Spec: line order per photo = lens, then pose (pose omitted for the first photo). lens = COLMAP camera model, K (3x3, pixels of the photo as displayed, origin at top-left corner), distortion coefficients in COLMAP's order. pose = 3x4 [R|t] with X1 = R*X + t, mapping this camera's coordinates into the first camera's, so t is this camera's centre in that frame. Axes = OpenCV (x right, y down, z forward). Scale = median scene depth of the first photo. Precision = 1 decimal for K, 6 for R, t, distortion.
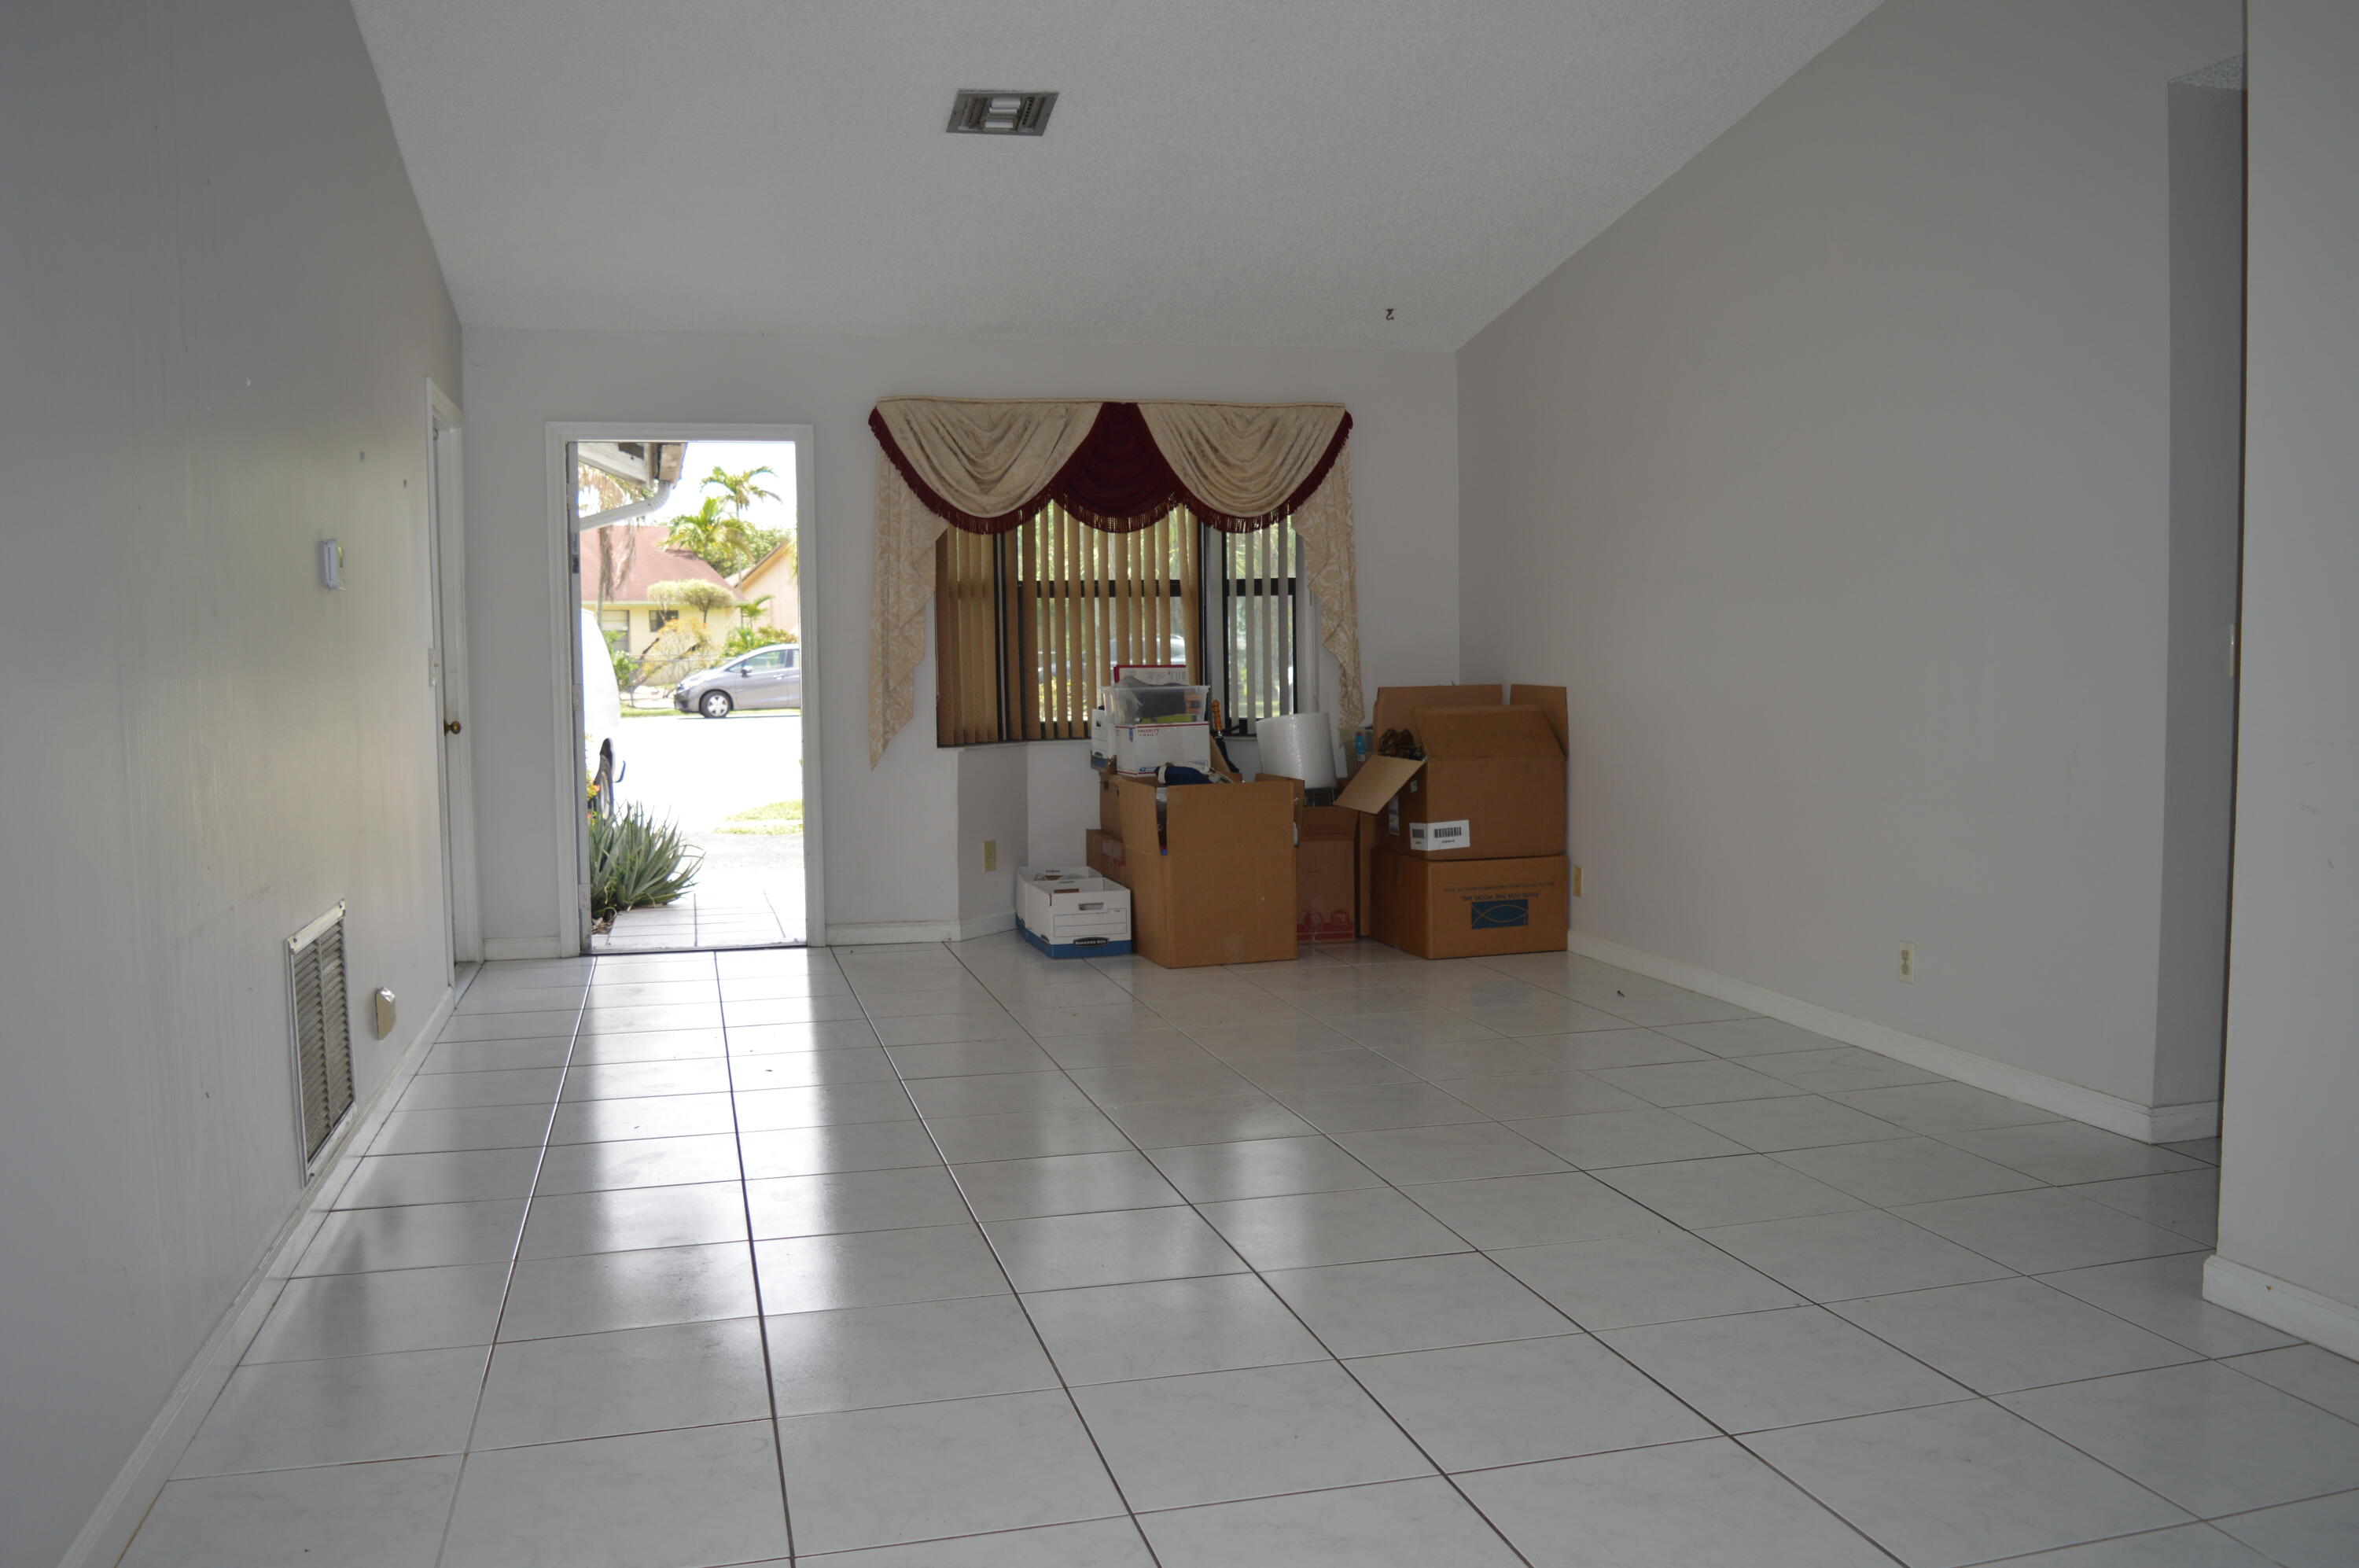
lens RADIAL K [[1877.2, 0, 1180.7], [0, 1877.2, 788.5], [0, 0, 1]] dist [-0.085988, 0.010022]
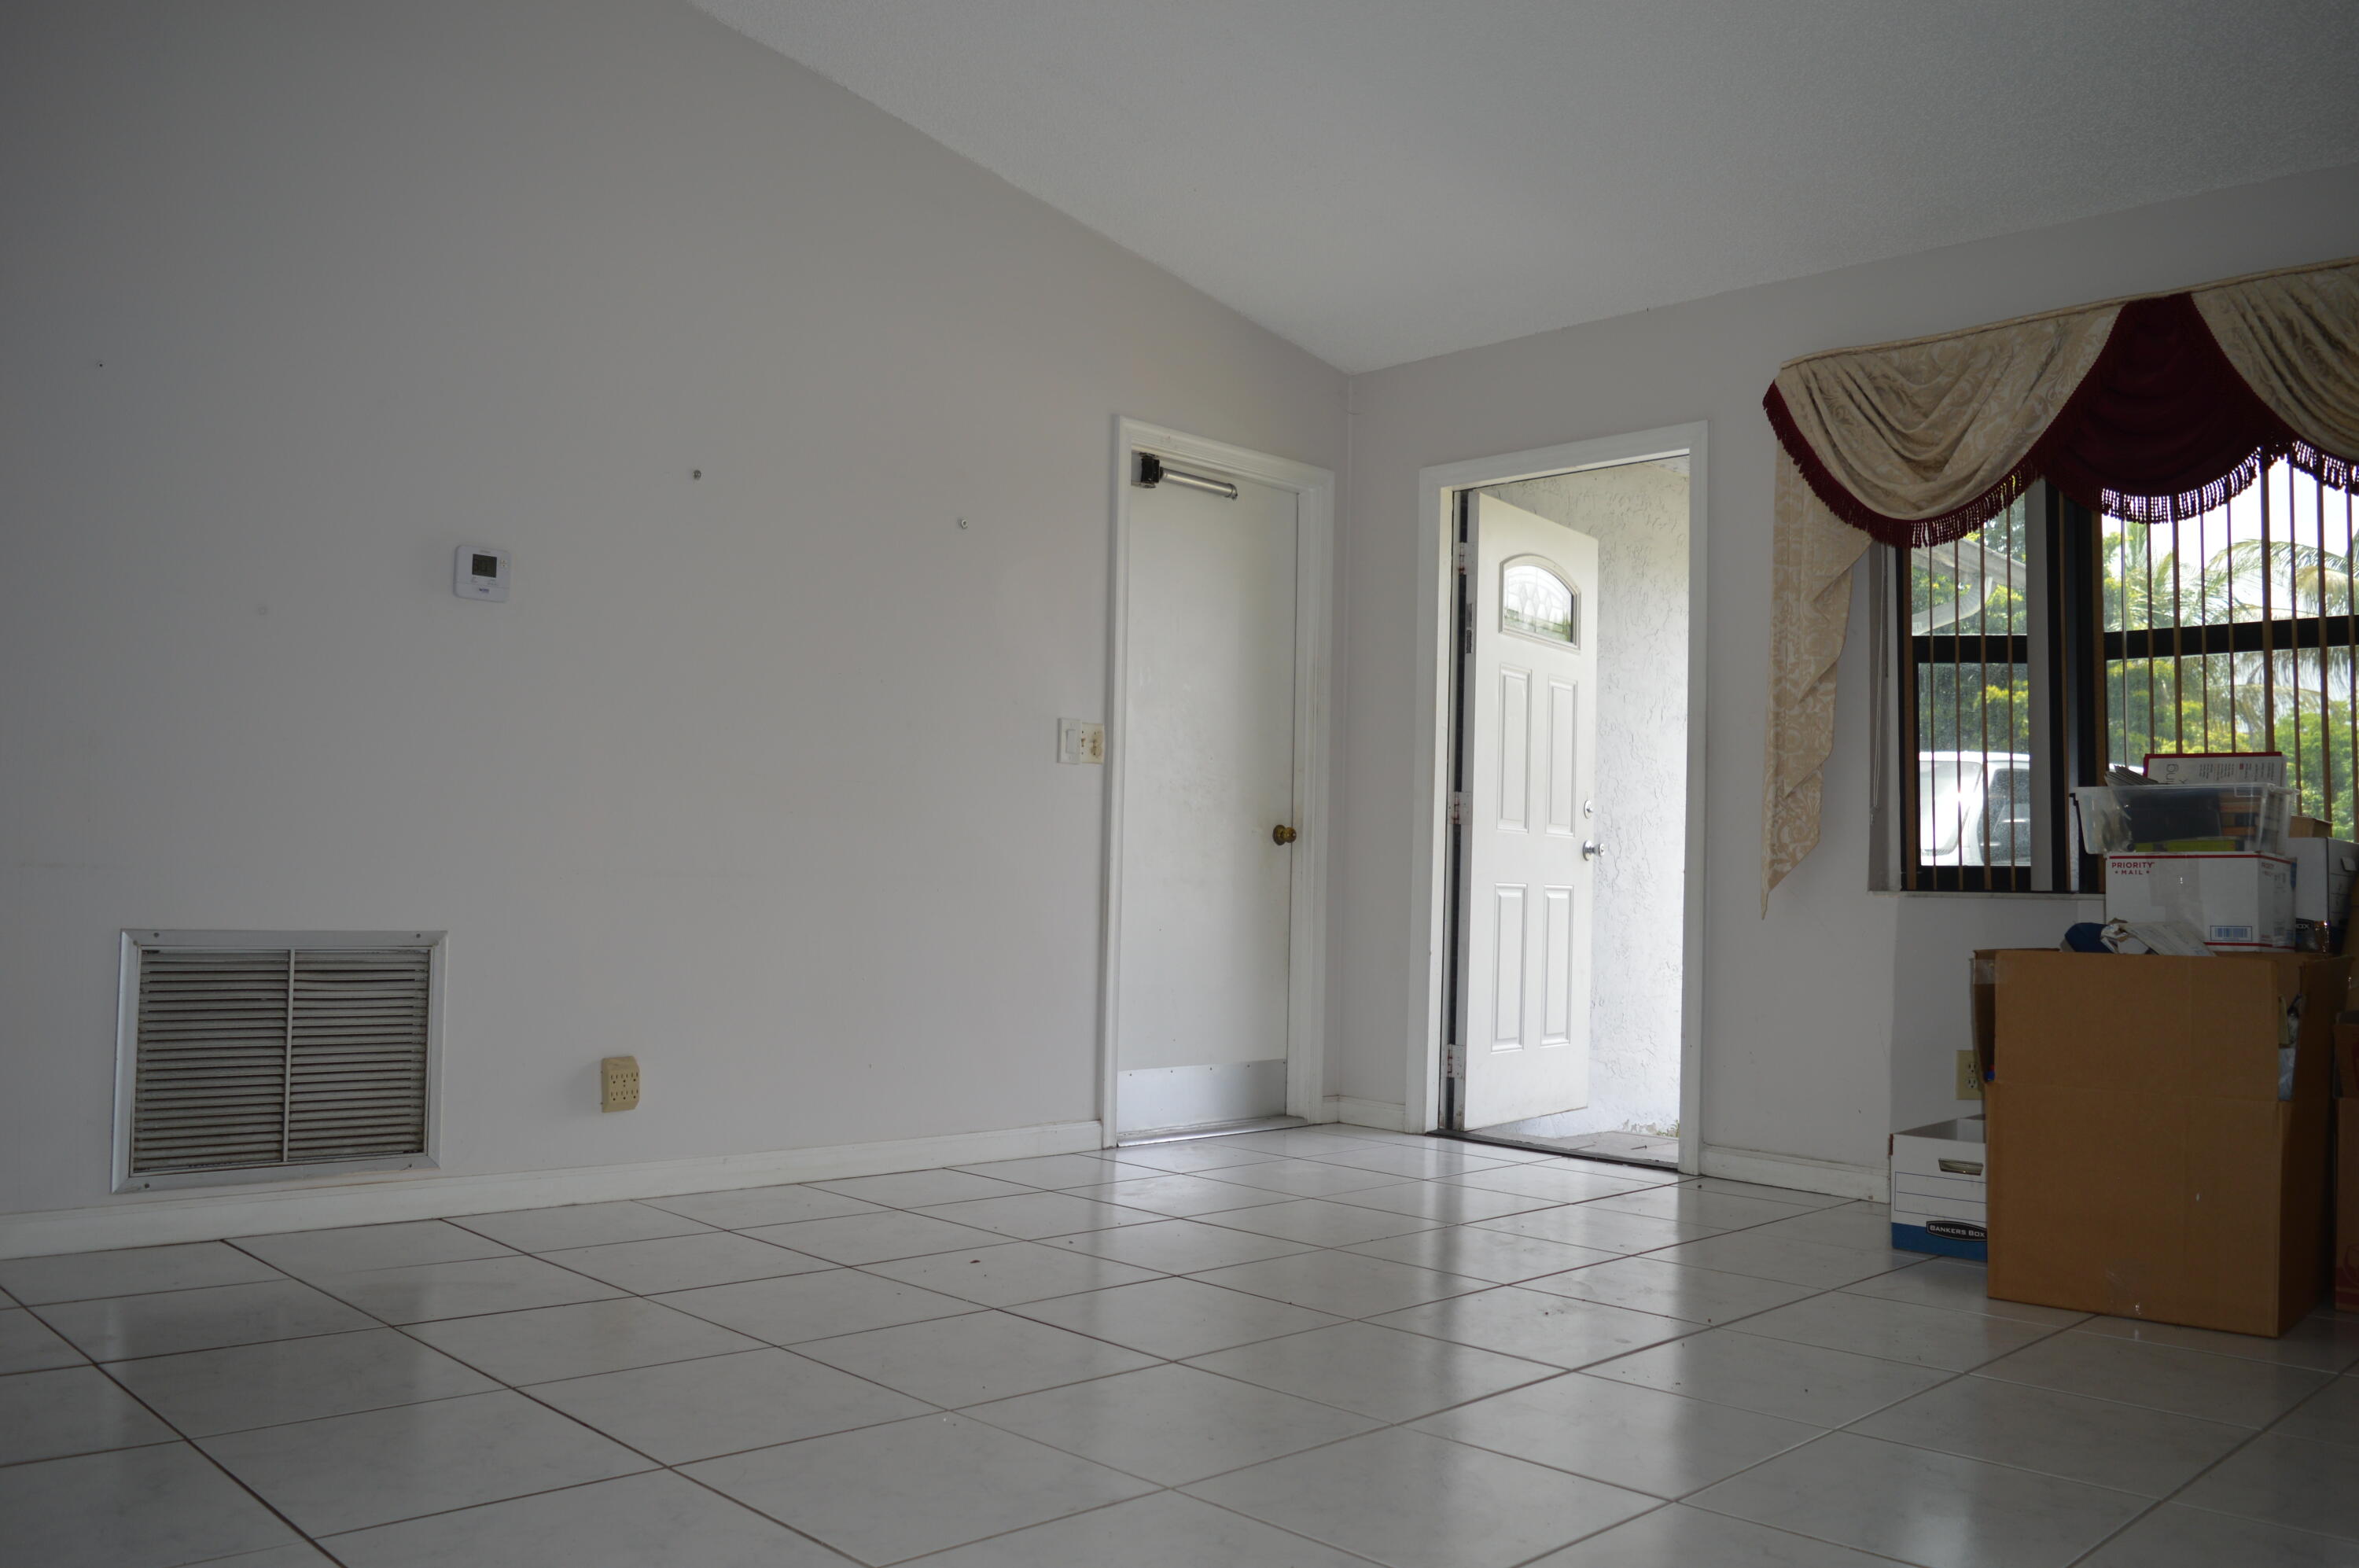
lens RADIAL K [[1877.2, 0, 1180.1], [0, 1877.2, 774.9], [0, 0, 1]] dist [-0.085988, 0.010022]
pose [[0.491883, -0.023907, -0.870333, 0.308793], [-0.100579, 0.991370, -0.084076, 0.015884], [0.864832, 0.128893, 0.485234, 0.500015]]
